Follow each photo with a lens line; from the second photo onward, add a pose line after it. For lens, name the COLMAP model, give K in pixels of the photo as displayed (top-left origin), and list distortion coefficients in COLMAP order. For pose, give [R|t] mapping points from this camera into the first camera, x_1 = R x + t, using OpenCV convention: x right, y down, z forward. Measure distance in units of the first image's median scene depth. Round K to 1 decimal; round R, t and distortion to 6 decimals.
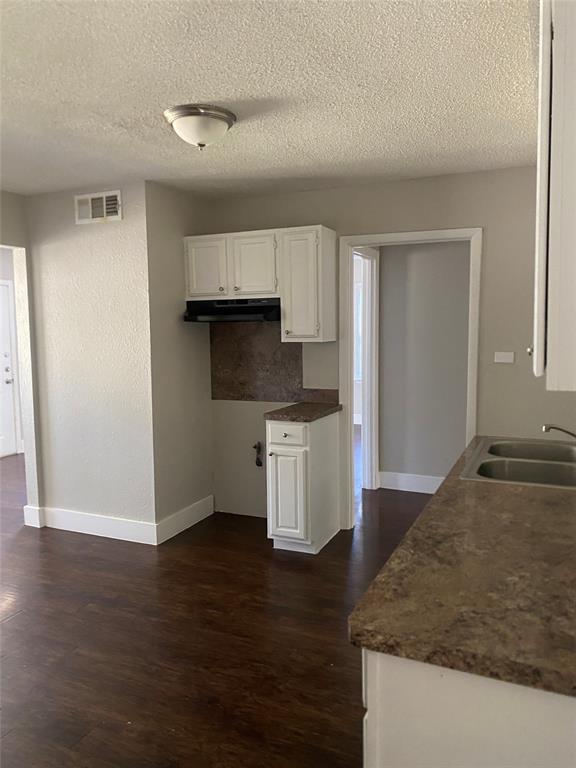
lens RADIAL K [[589.7, 0, 294.8], [0, 589.7, 382.7], [0, 0, 1]] dist [0.051016, -0.046008]
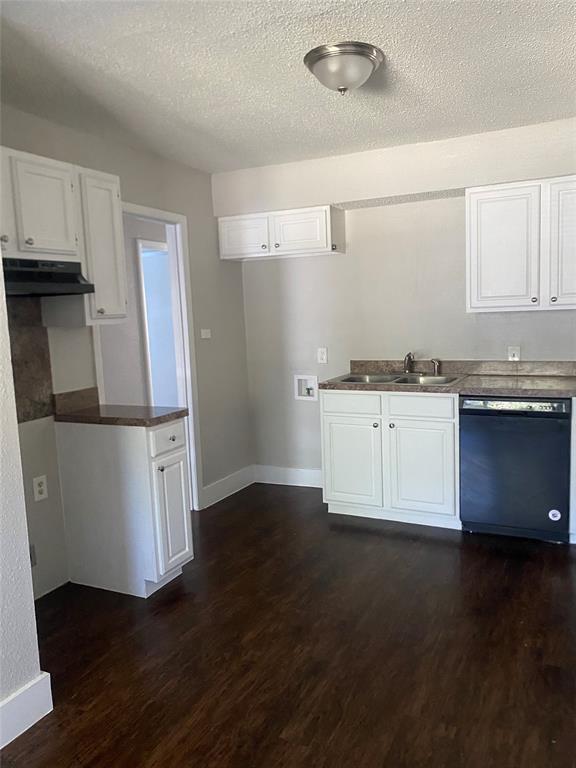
lens RADIAL K [[589.7, 0, 296.0], [0, 589.7, 384.5], [0, 0, 1]] dist [0.051016, -0.046008]
pose [[0.023751, -0.110431, 0.993600, -0.738383], [0.140239, 0.984421, 0.106058, -0.039852], [-0.989833, 0.136823, 0.038868, 0.734678]]
